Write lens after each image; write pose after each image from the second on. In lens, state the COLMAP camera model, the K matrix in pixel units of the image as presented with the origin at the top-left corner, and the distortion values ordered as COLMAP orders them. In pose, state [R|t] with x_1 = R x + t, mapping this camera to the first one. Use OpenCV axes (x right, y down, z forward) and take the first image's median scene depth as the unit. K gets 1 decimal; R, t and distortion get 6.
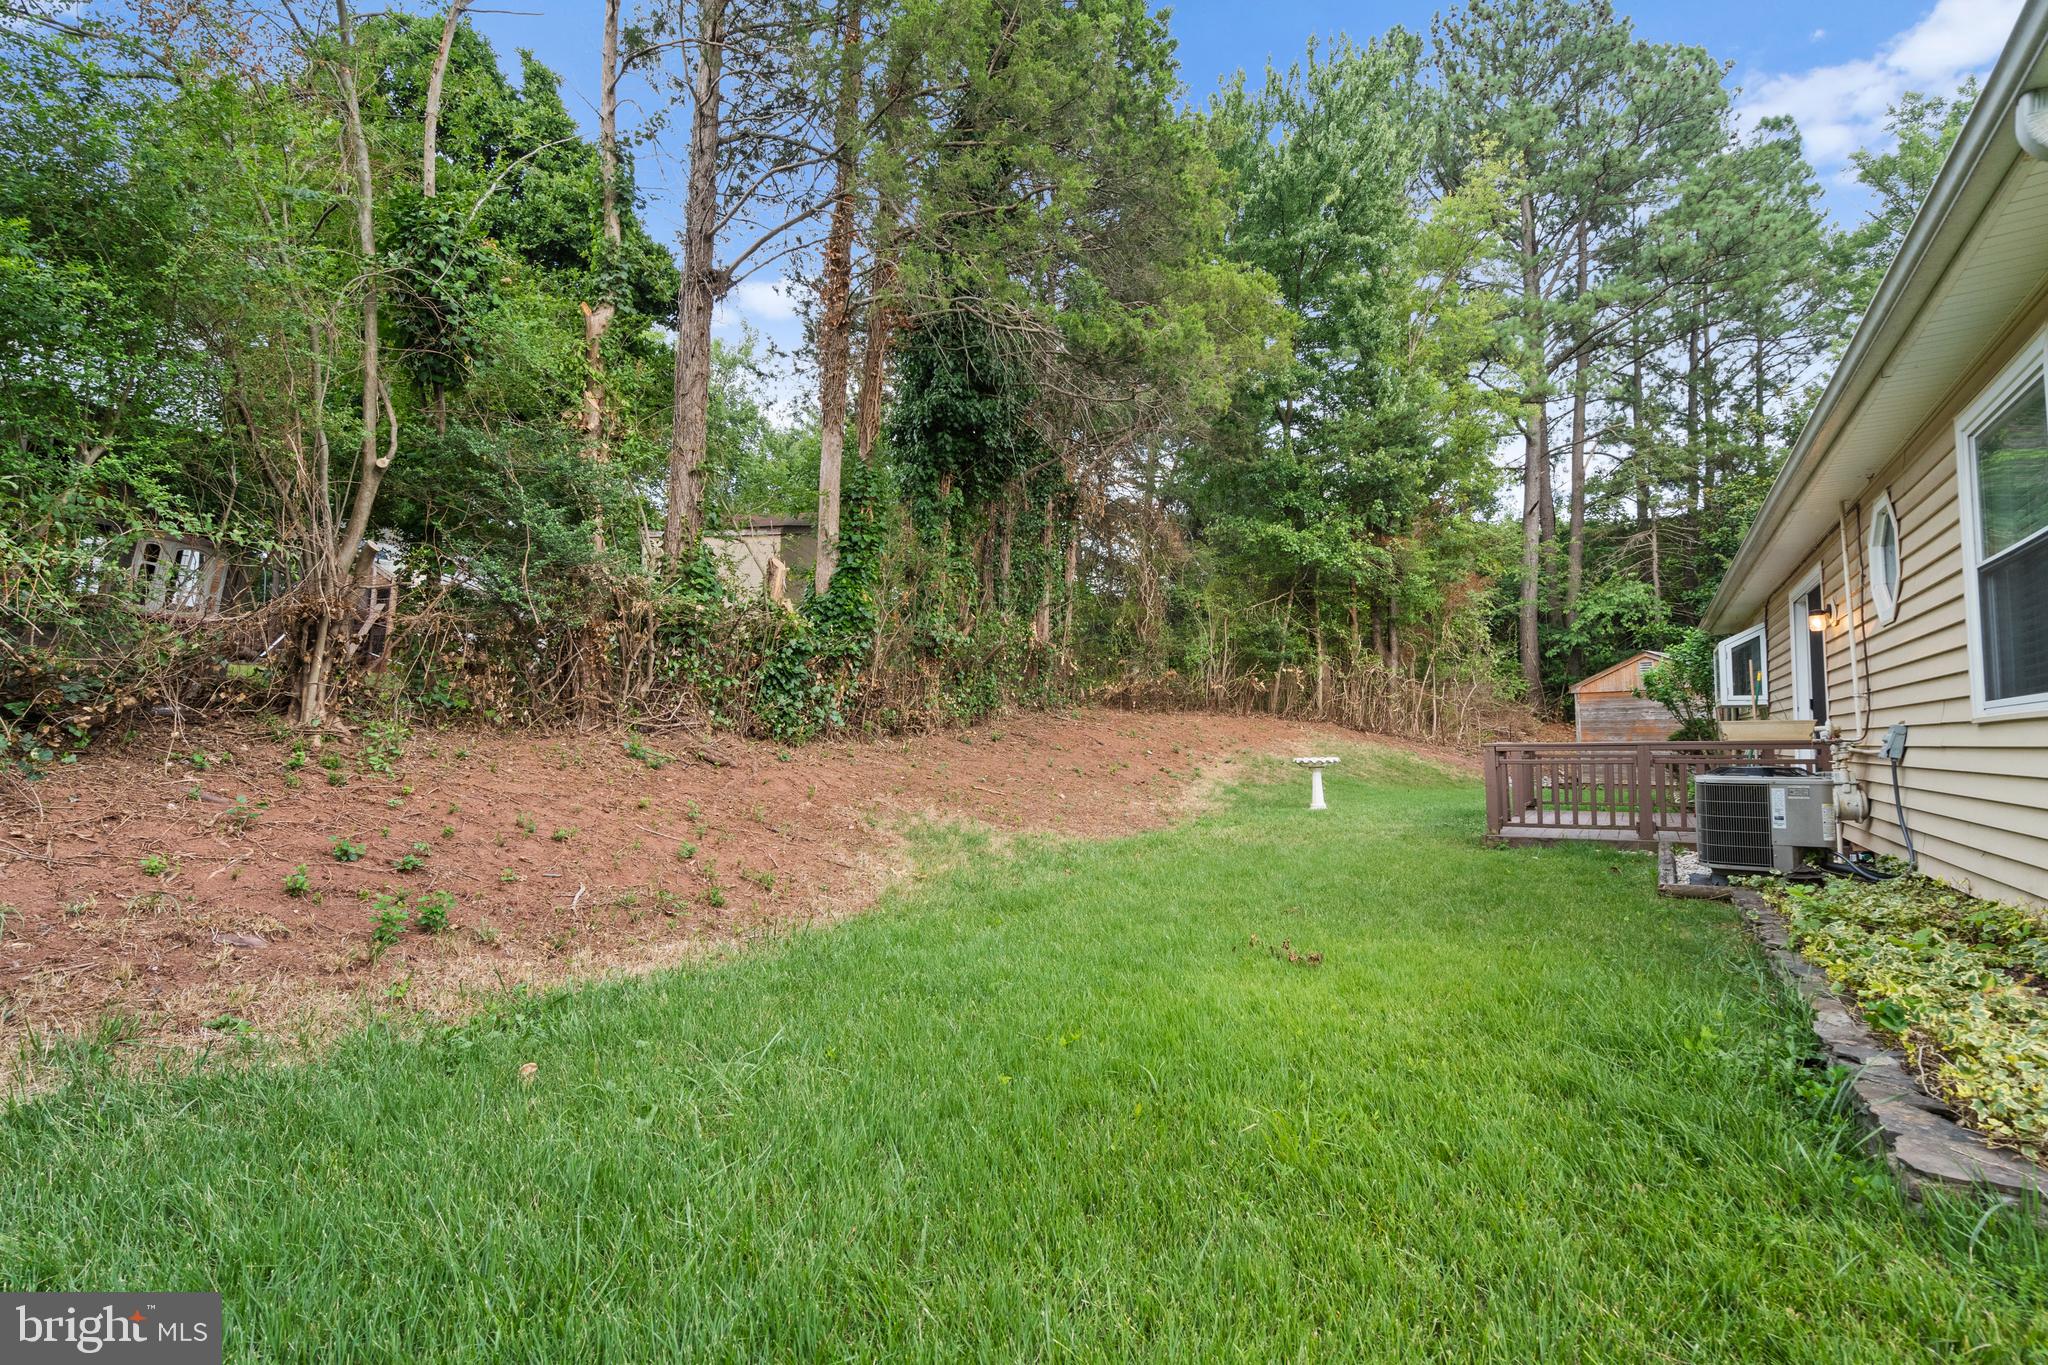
lens RADIAL K [[996.4, 0, 1024.0], [0, 996.4, 694.2], [0, 0, 1]] dist [-0.004483, -0.000333]
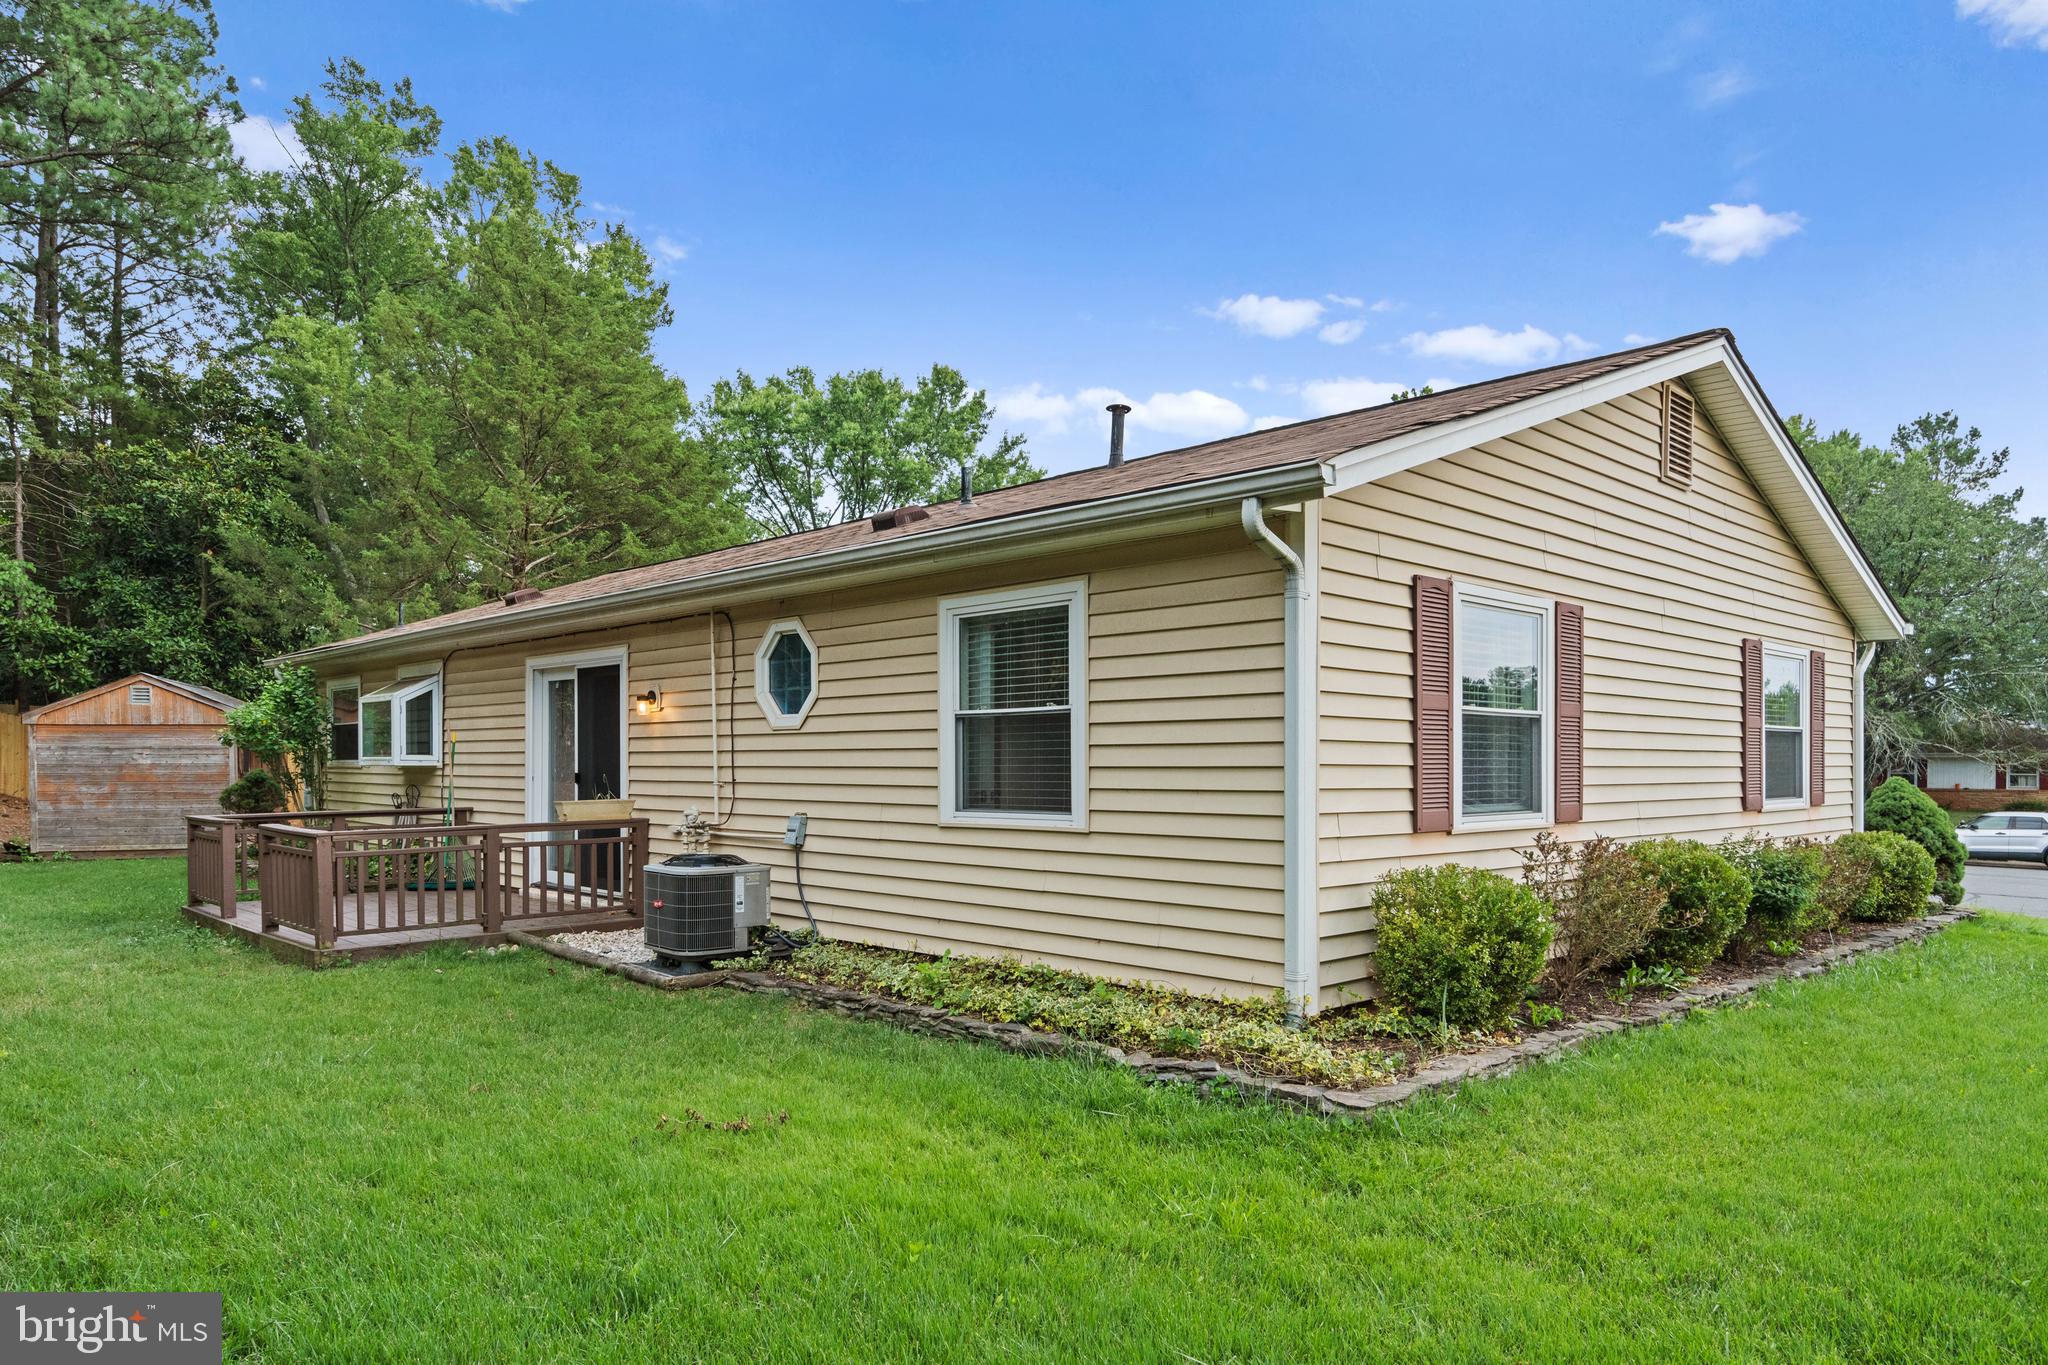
lens RADIAL K [[1319.3, 0, 1021.0], [0, 1319.3, 772.1], [0, 0, 1]] dist [0.008249, -0.002396]
pose [[0.247510, -0.003144, 0.968880, -0.116452], [-0.051133, 0.998559, 0.016302, -0.012097], [-0.967535, -0.053576, 0.246993, 0.068721]]
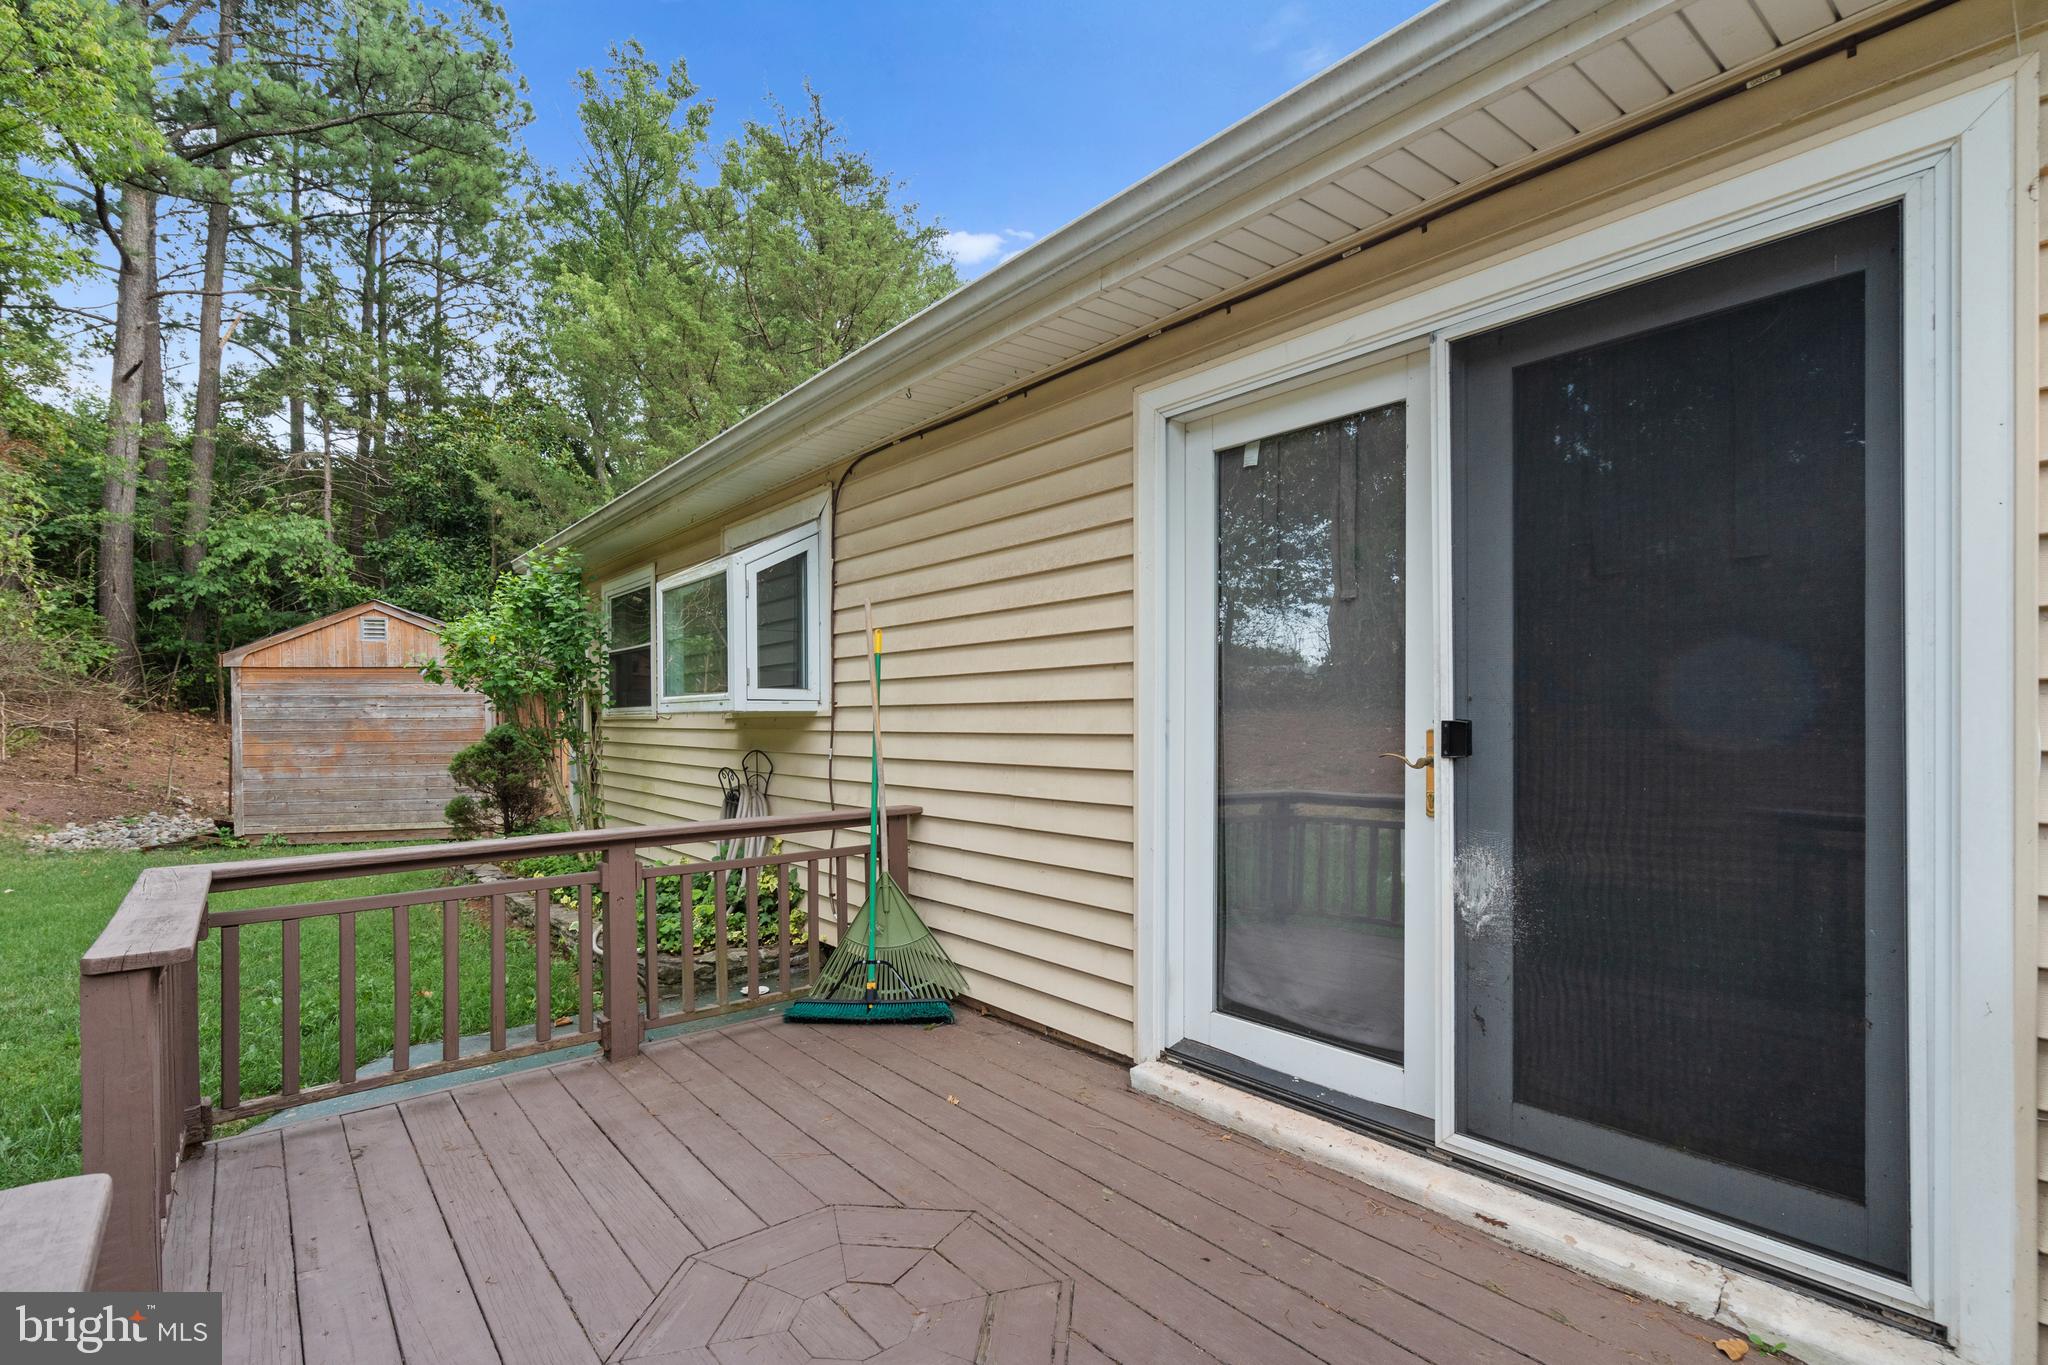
lens RADIAL K [[943.3, 0, 1010.3], [0, 943.3, 721.1], [0, 0, 1]] dist [-0.004996, 0.001876]
pose [[0.329110, -0.000943, 0.944291, 0.149591], [-0.042711, 0.998961, 0.015884, 0.001703], [-0.943325, -0.045560, 0.328728, 0.304335]]
